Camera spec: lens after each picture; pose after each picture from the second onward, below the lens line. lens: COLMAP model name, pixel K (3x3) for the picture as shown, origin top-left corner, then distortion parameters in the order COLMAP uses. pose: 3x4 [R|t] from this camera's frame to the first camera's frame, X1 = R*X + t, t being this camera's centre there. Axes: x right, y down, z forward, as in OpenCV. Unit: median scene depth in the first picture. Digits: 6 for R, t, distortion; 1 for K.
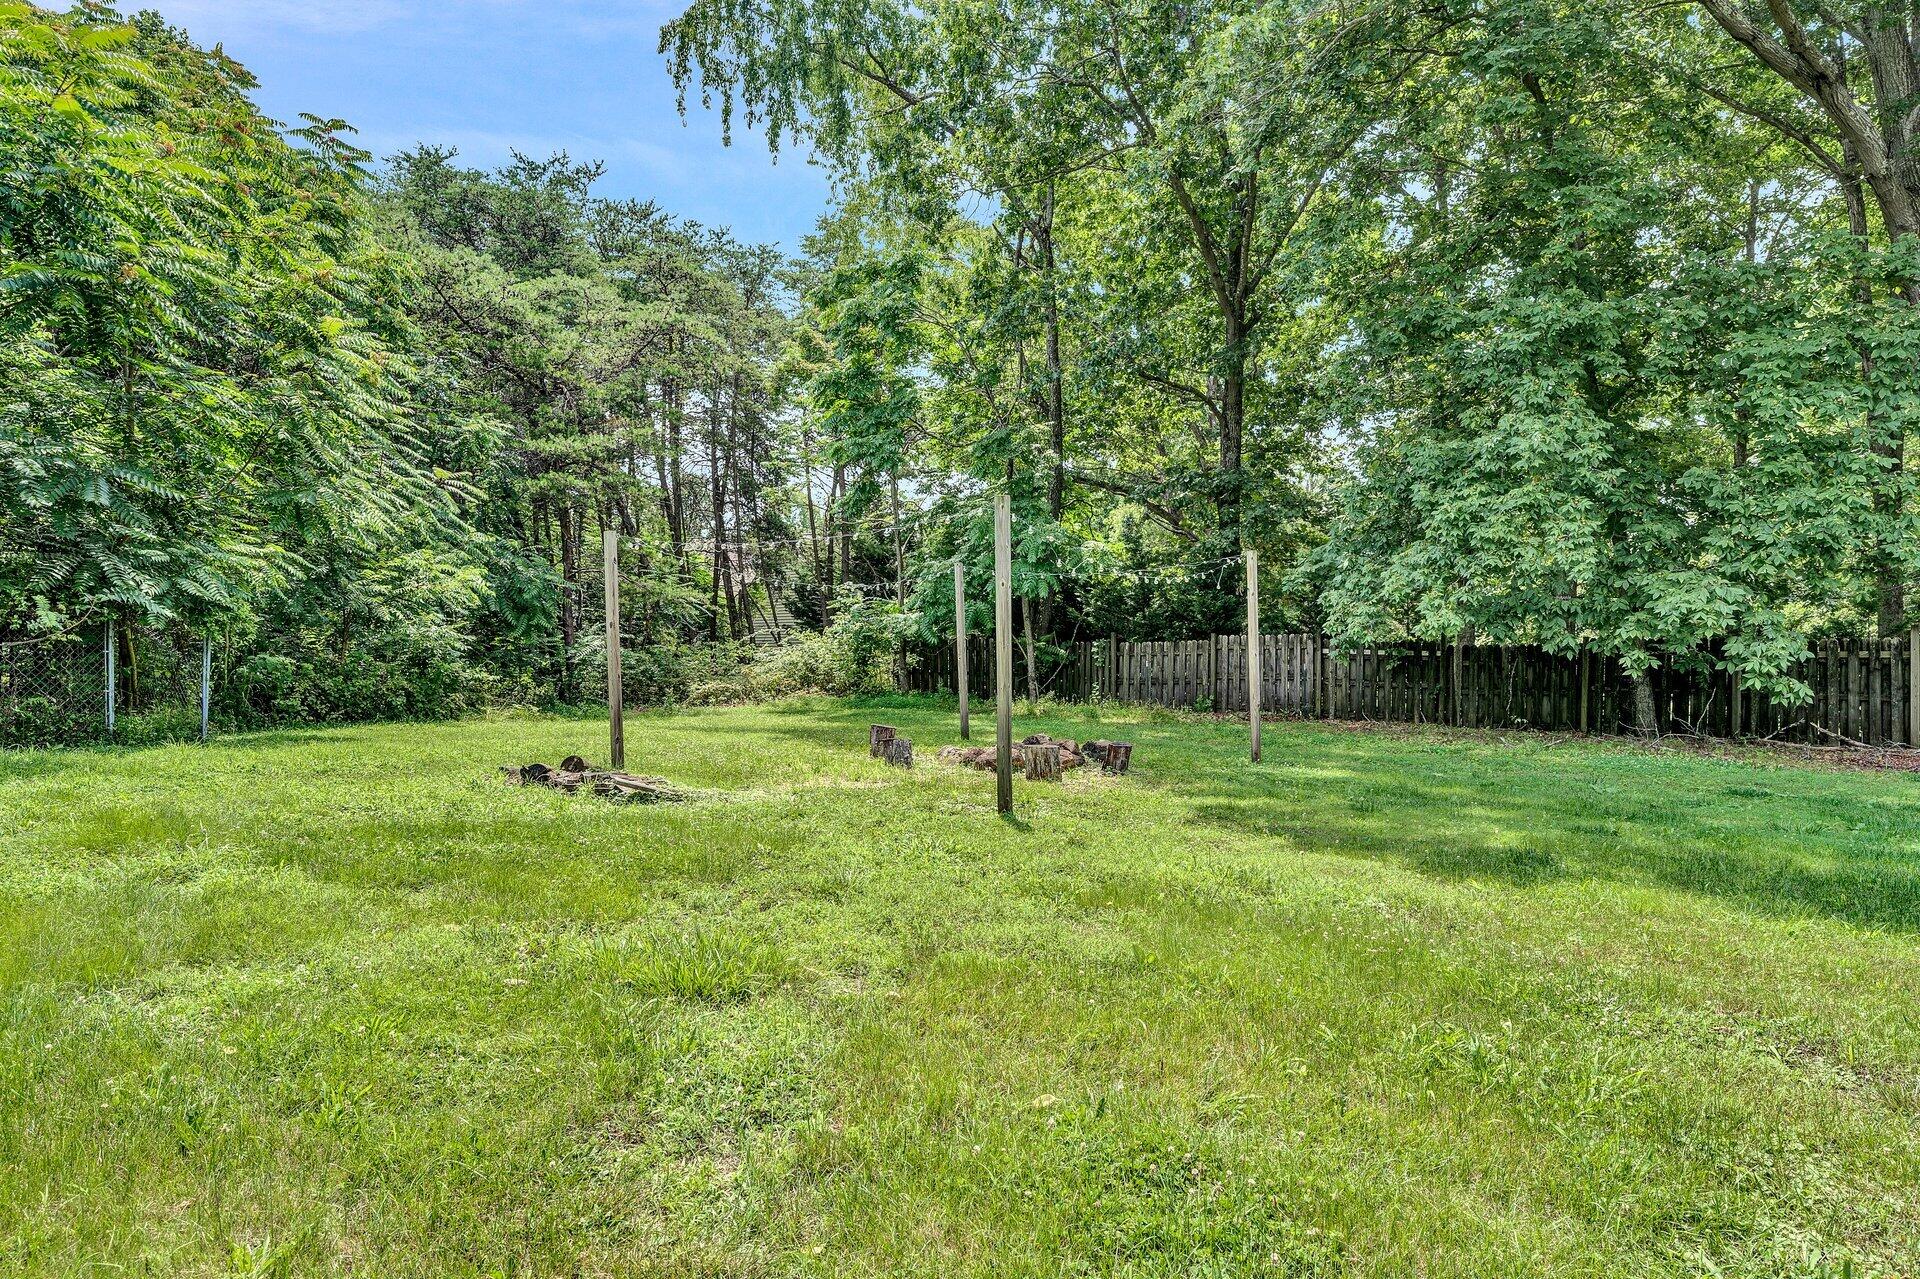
lens RADIAL K [[1103.9, 0, 960.0], [0, 1103.9, 639.5], [0, 0, 1]] dist [-0.001871, -0.000329]
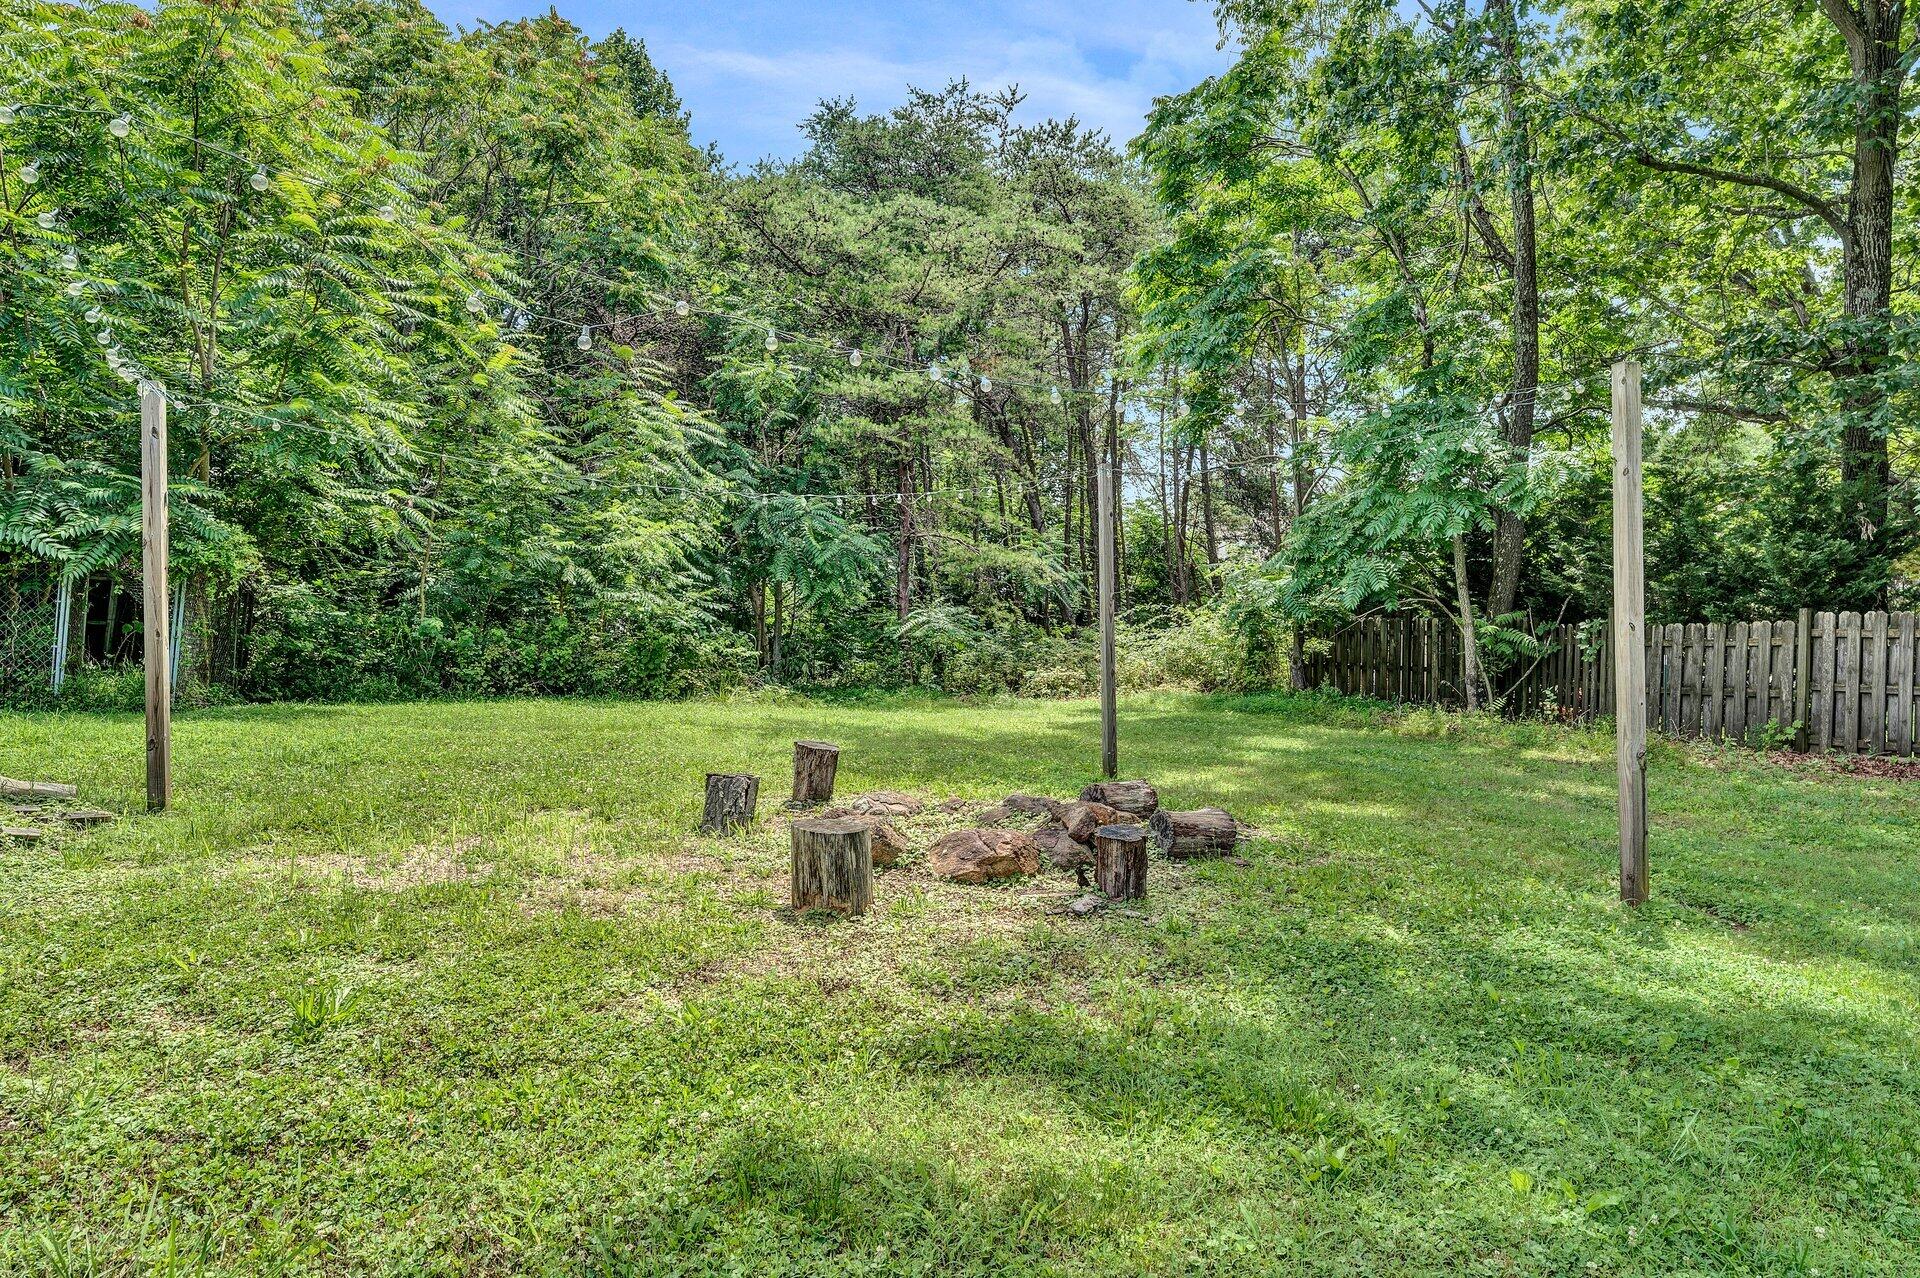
lens RADIAL K [[1103.9, 0, 960.0], [0, 1103.9, 639.0], [0, 0, 1]] dist [-0.001871, -0.000329]
pose [[0.861763, 0.018382, -0.506978, 0.134641], [-0.015790, 0.999831, 0.009413, 0.010603], [0.507066, -0.000106, 0.861907, 0.287191]]
